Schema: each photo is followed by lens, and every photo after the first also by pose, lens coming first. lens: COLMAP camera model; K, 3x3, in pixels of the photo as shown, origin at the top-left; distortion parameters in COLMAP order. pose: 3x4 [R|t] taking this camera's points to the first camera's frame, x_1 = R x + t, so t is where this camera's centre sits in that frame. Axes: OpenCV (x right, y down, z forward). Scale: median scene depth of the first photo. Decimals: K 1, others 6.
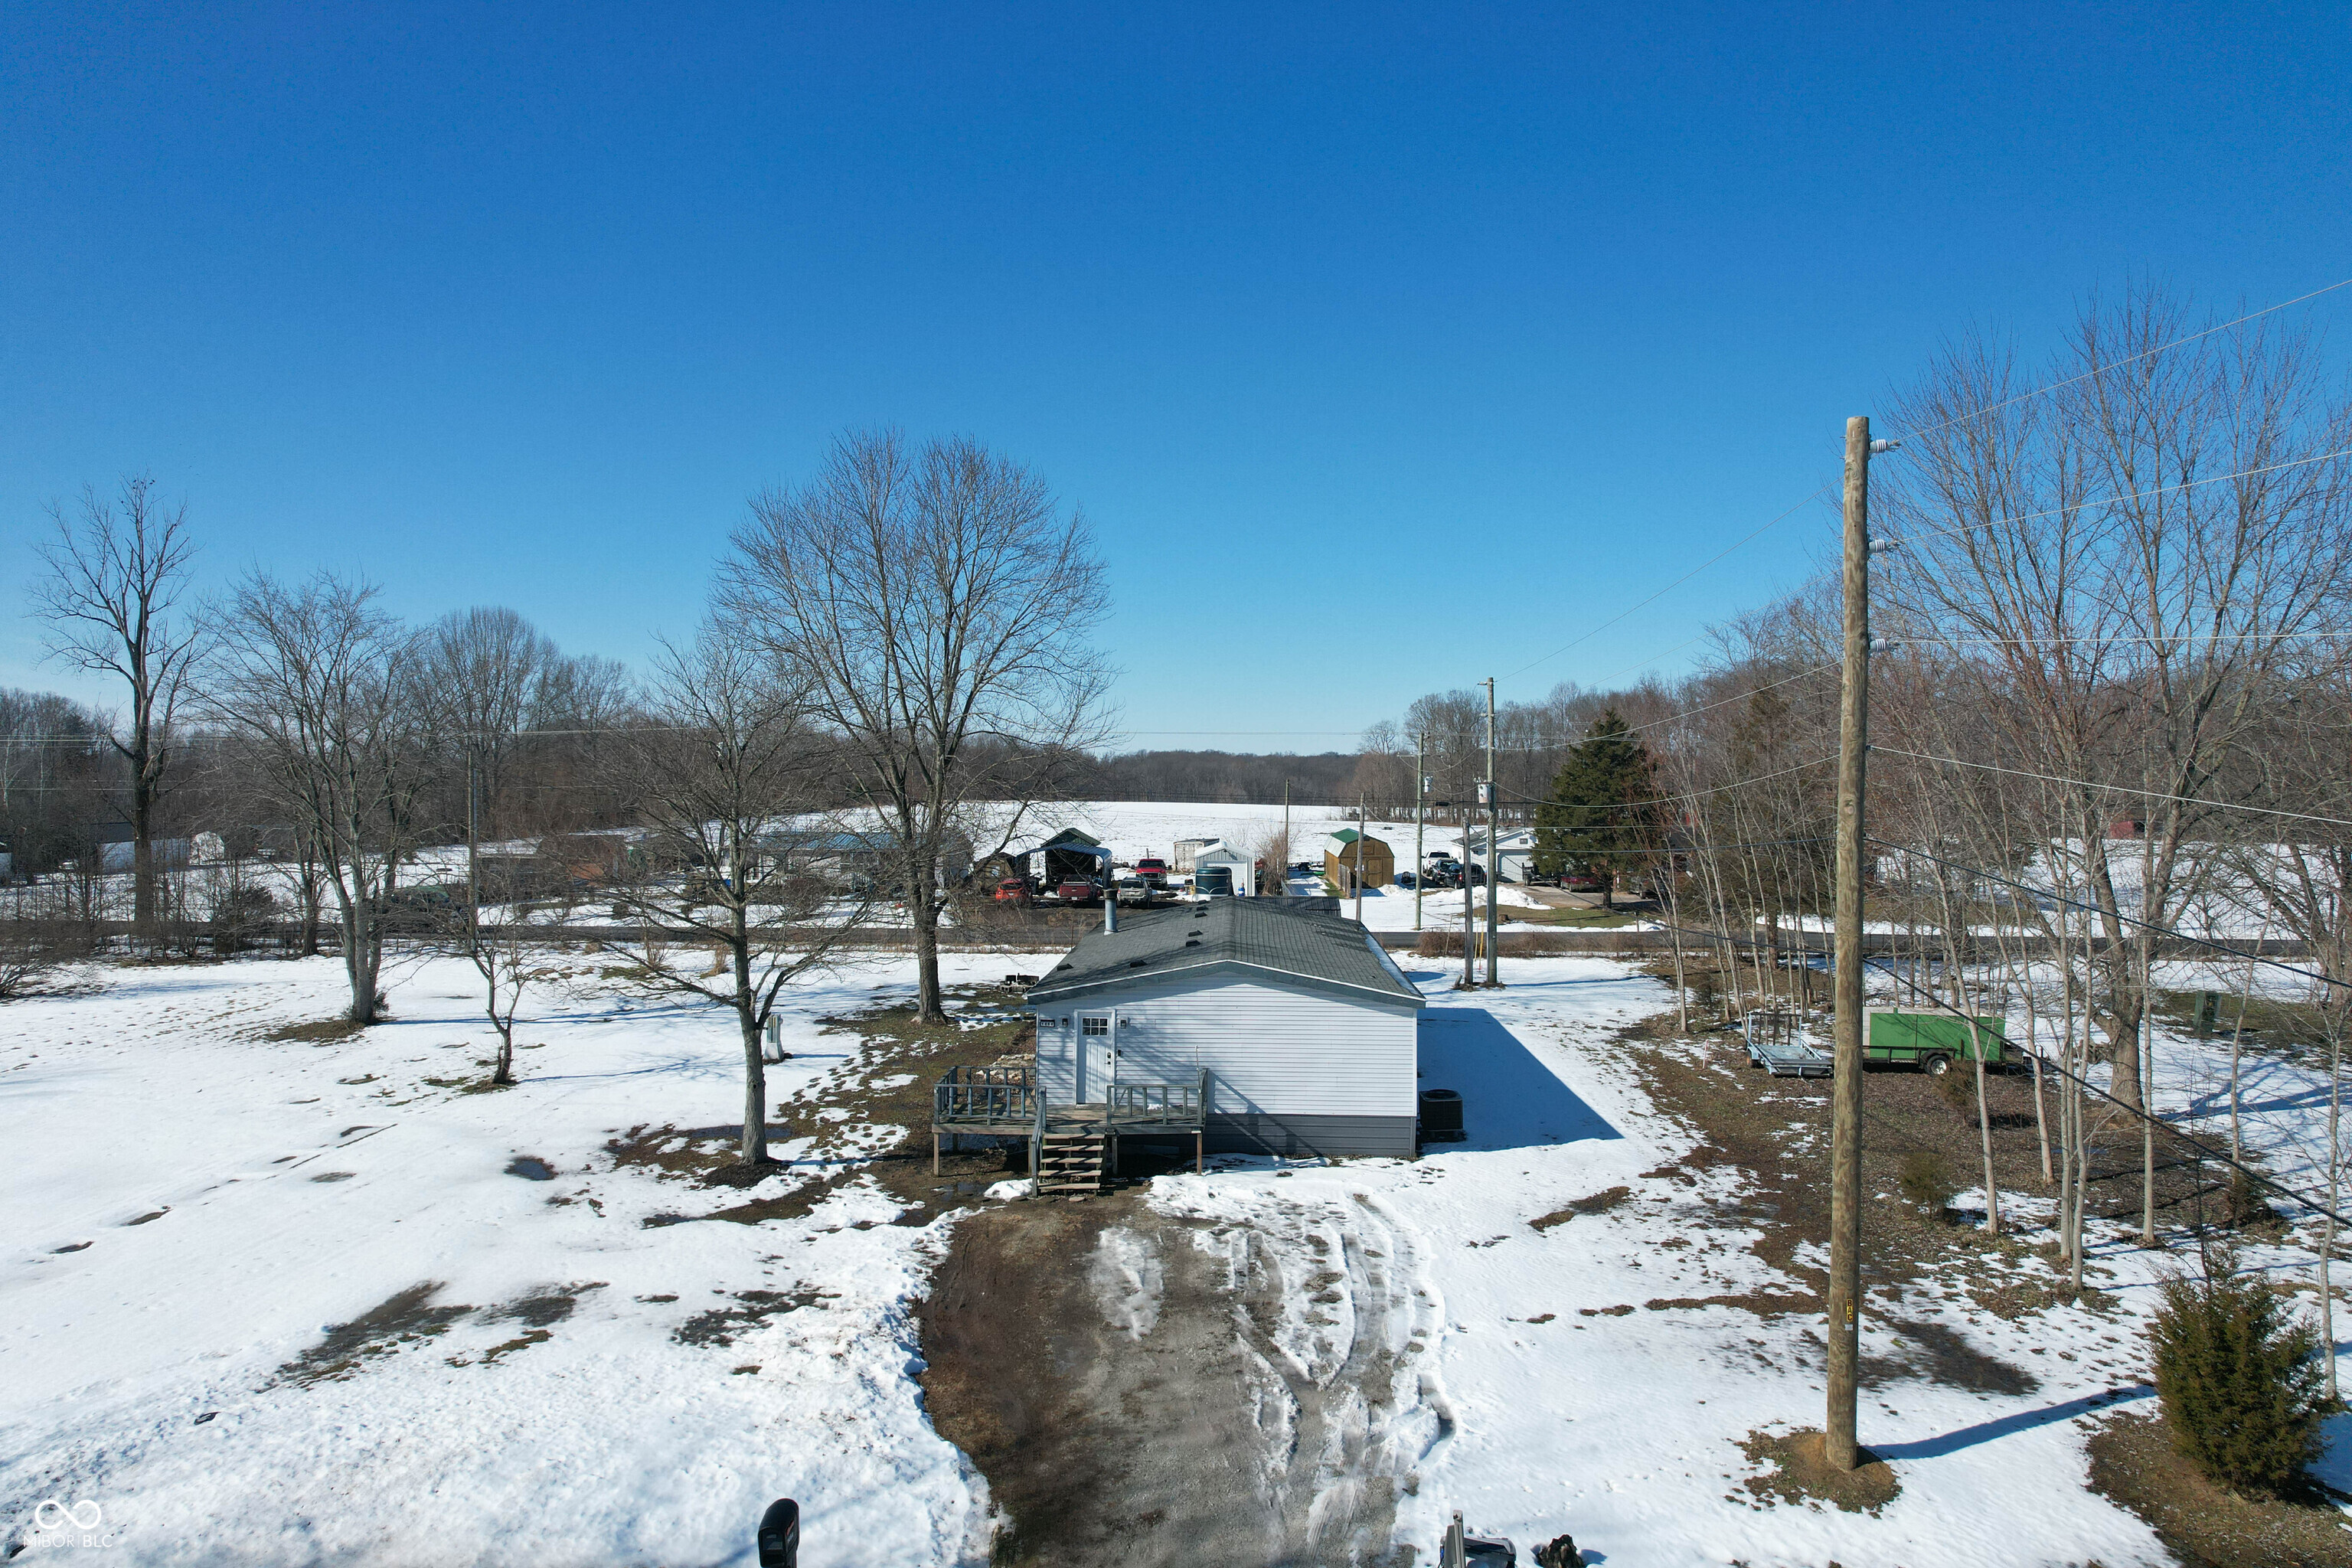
lens RADIAL K [[1504.3, 0, 1176.9], [0, 1504.3, 772.9], [0, 0, 1]] dist [-0.084516, 0.080828]
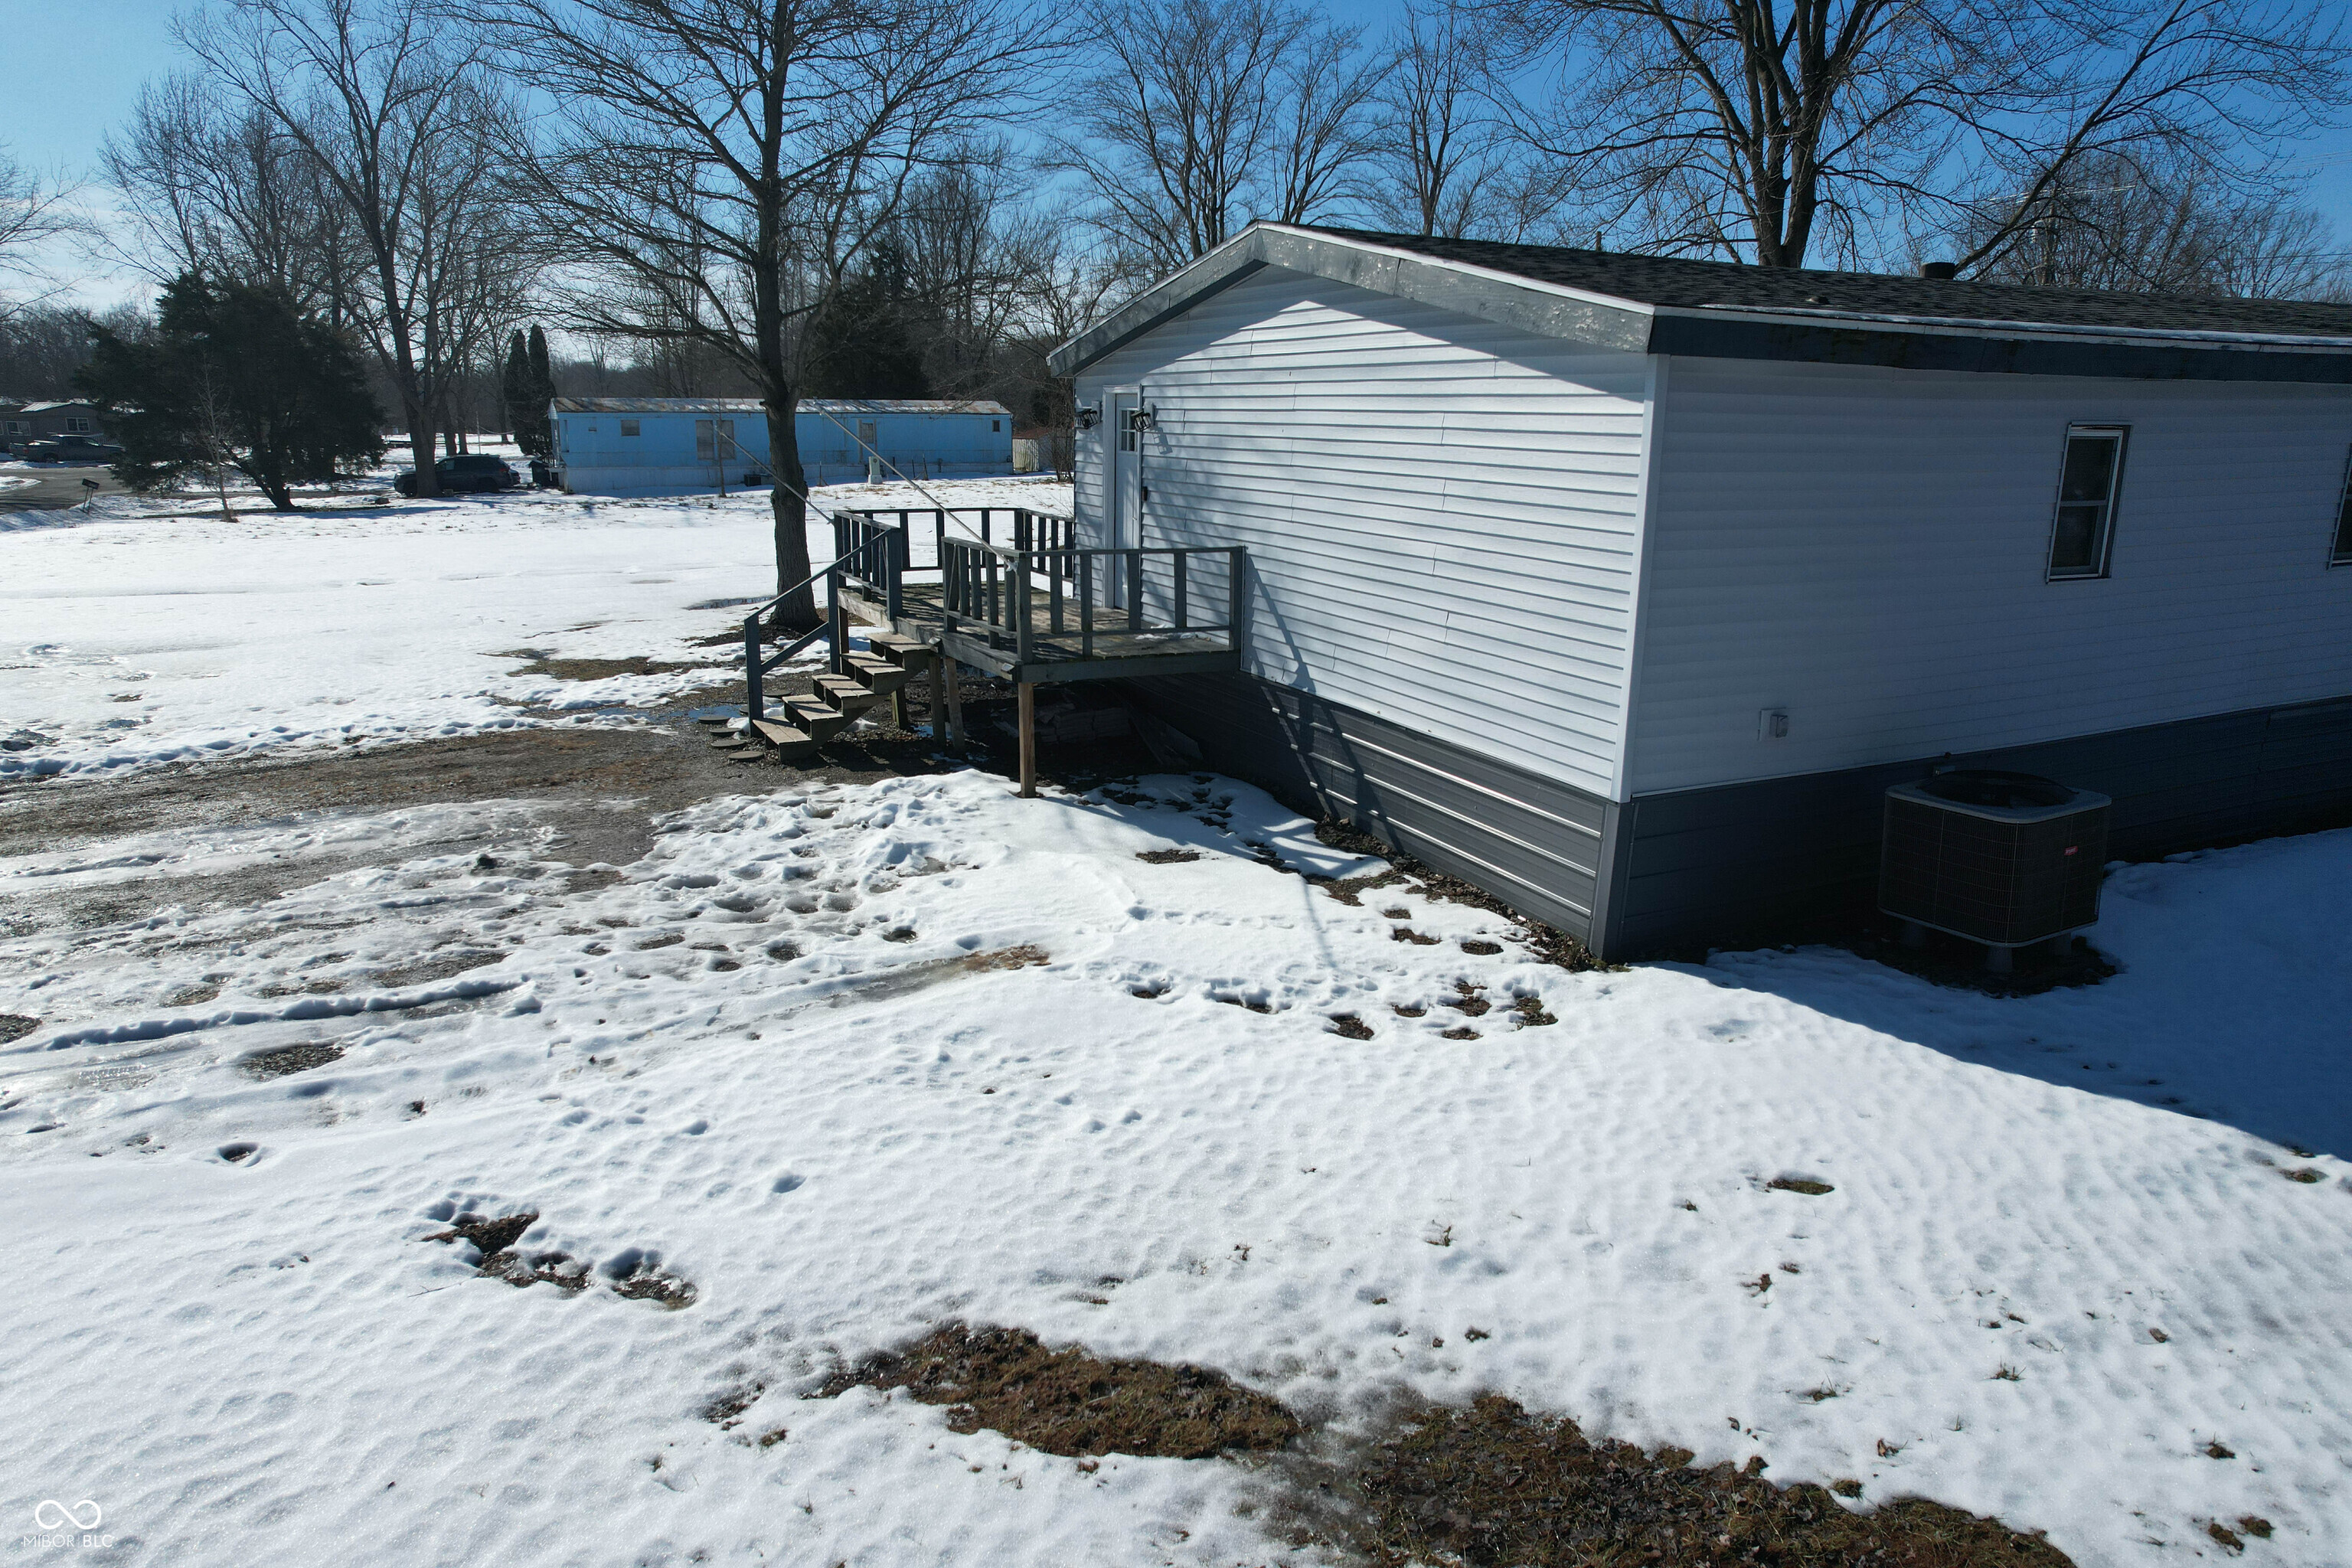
lens RADIAL K [[1499.9, 0, 1179.8], [0, 1499.9, 778.5], [0, 0, 1]] dist [-0.074759, 0.071828]
pose [[0.460457, 0.211325, -0.862161, 0.387829], [-0.003745, 0.971703, 0.236175, 0.189639], [0.887674, -0.105520, 0.448219, 0.934725]]
